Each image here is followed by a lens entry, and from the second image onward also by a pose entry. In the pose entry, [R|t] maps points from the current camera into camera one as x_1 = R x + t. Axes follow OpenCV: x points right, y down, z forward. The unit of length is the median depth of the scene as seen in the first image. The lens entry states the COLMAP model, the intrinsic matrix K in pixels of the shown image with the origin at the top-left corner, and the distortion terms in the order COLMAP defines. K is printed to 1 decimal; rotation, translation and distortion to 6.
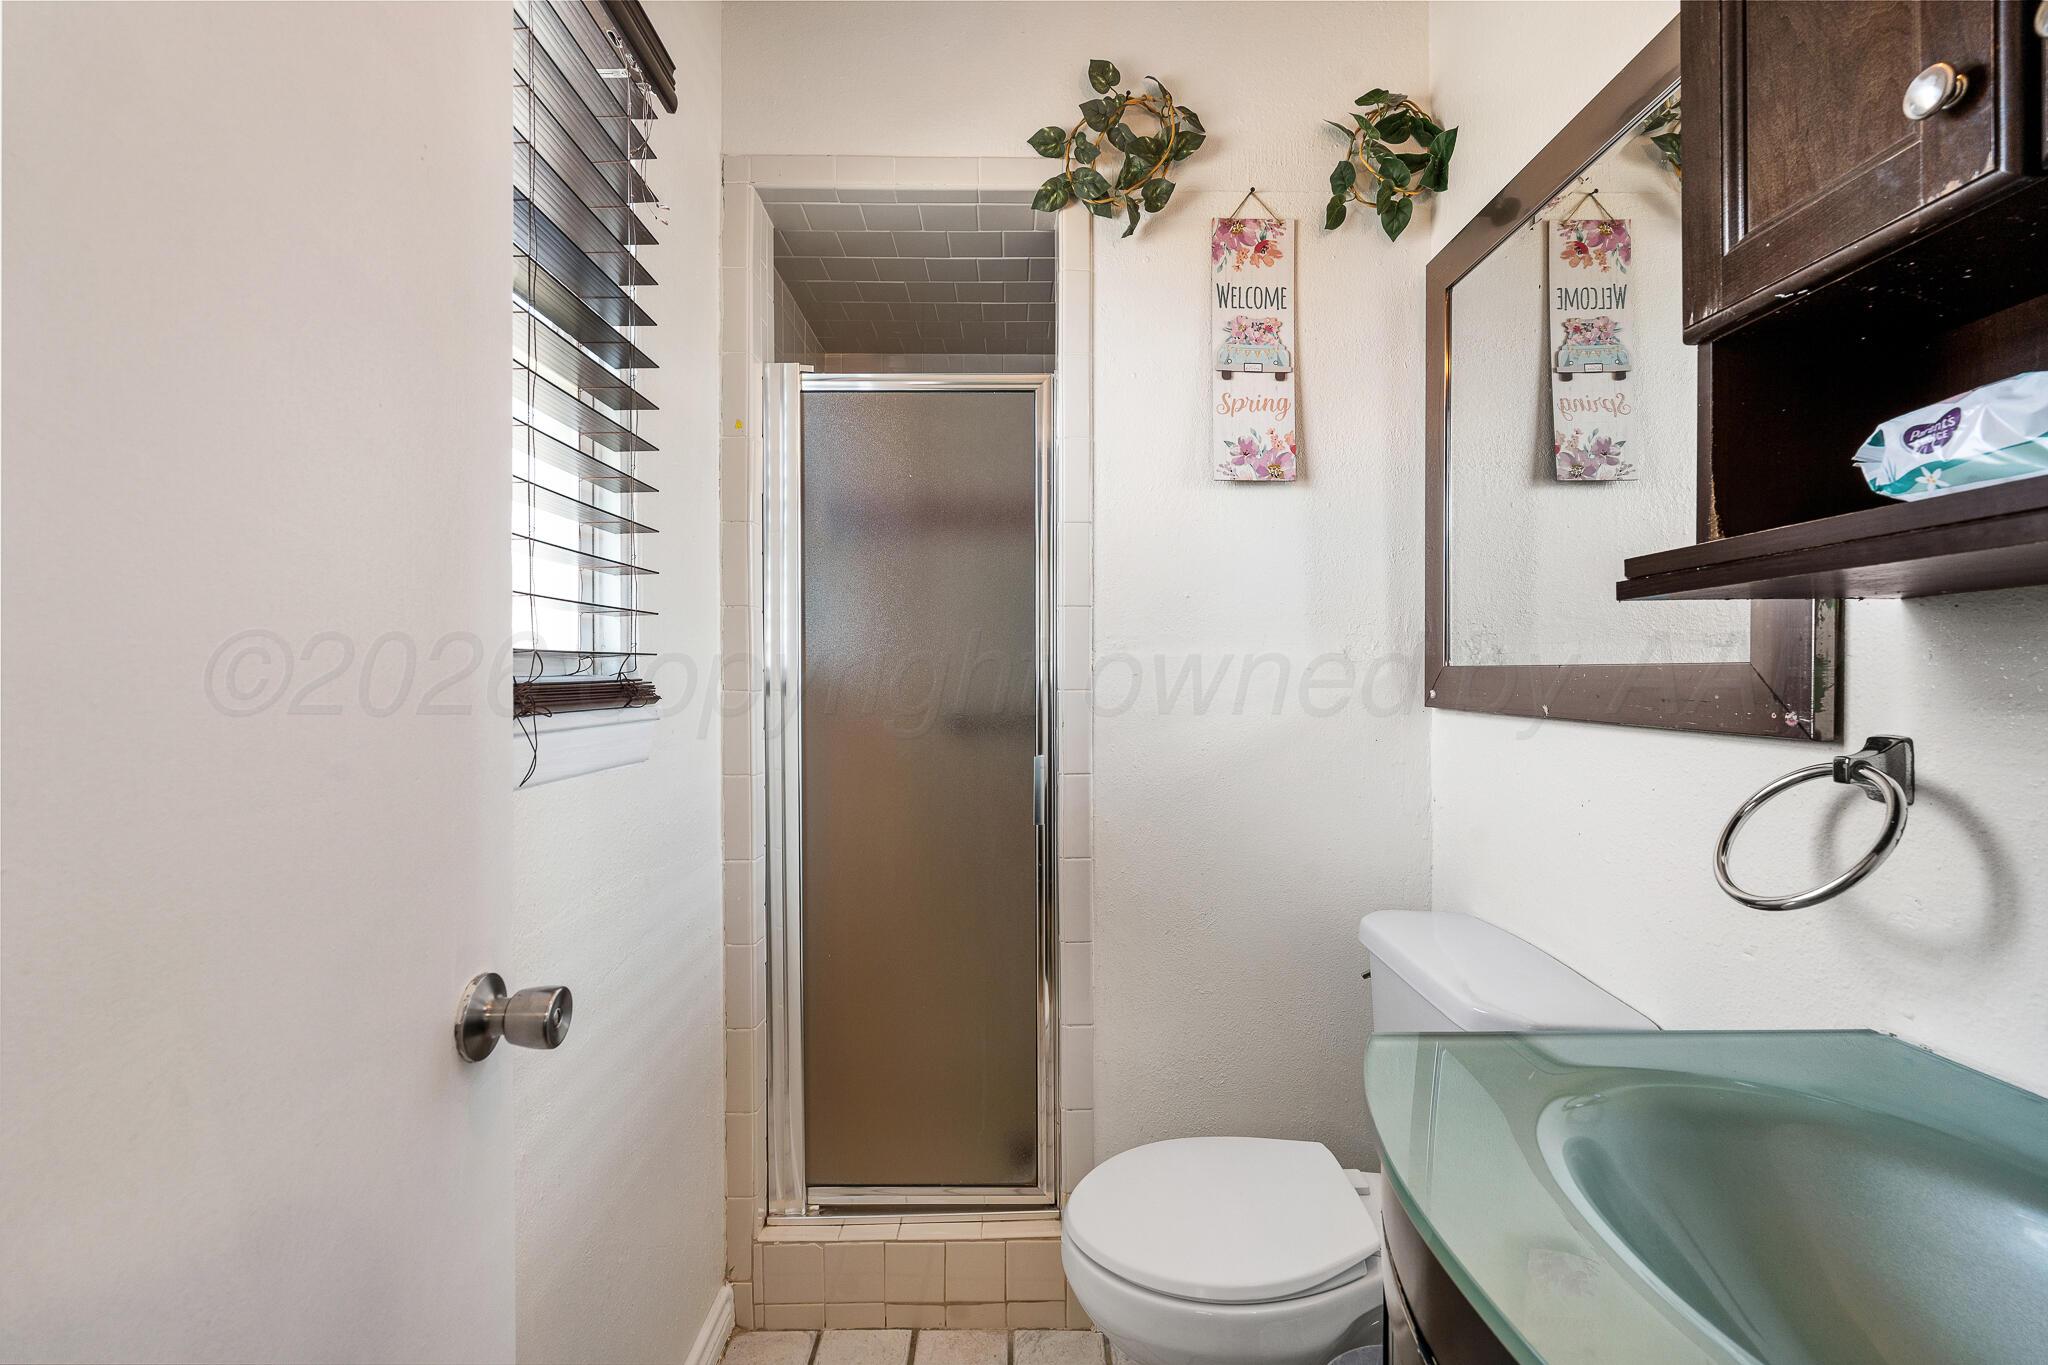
lens RADIAL K [[901.5, 0, 1024.3], [0, 901.5, 701.8], [0, 0, 1]] dist [-0.002557, 0.000048]
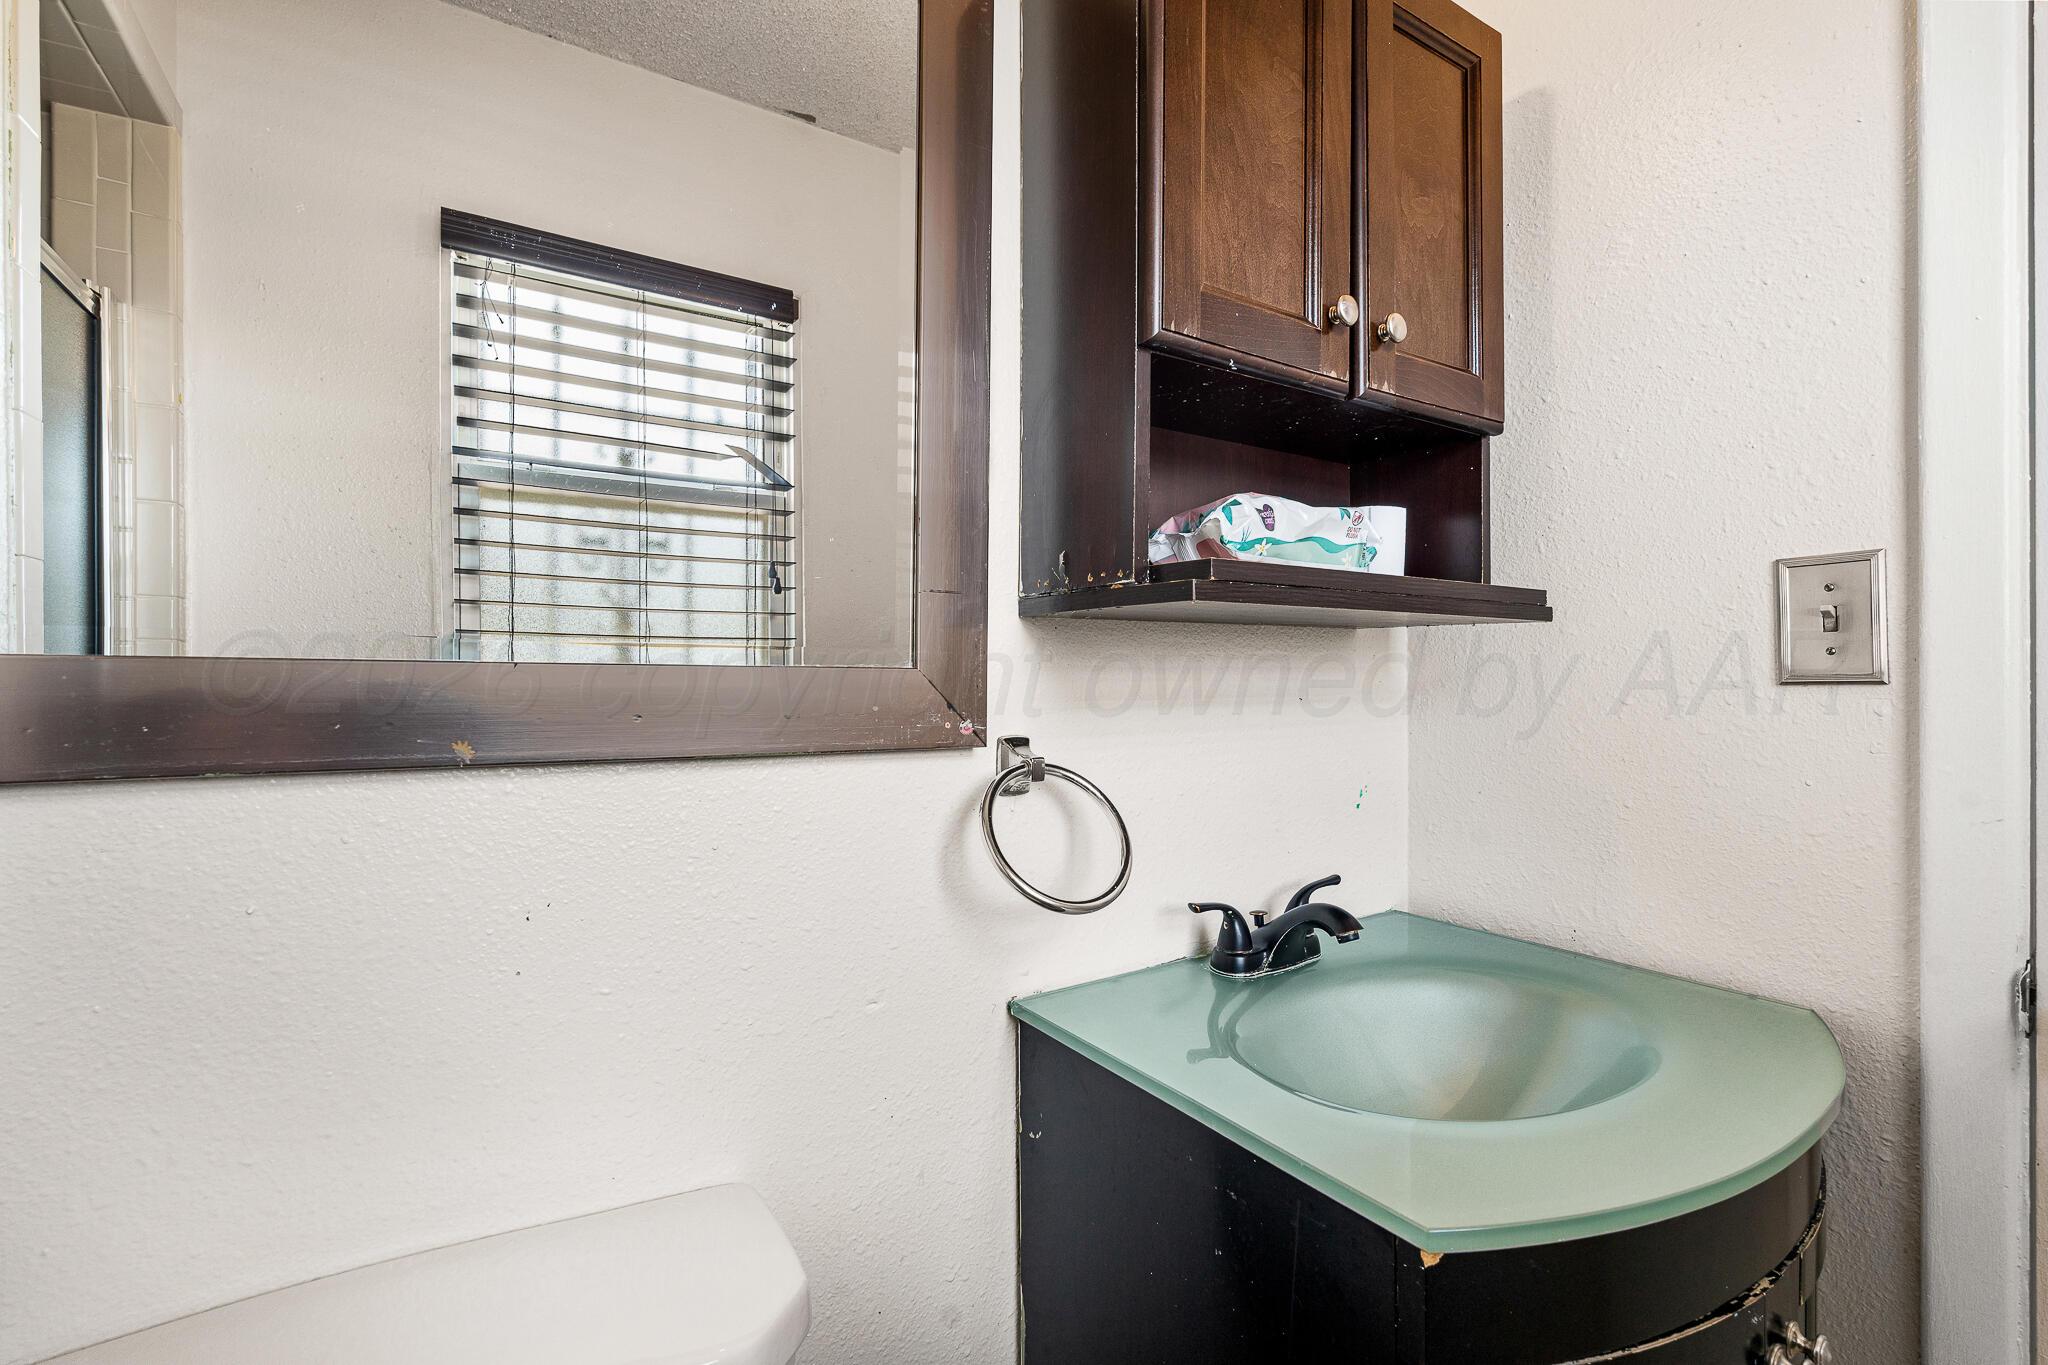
lens RADIAL K [[901.5, 0, 1024.3], [0, 901.5, 701.8], [0, 0, 1]] dist [-0.002557, 0.000048]
pose [[-0.532454, 0.001390, 0.846458, -0.017166], [0.028118, 0.999476, 0.016046, -0.026131], [-0.845992, 0.032345, -0.532214, 1.673389]]
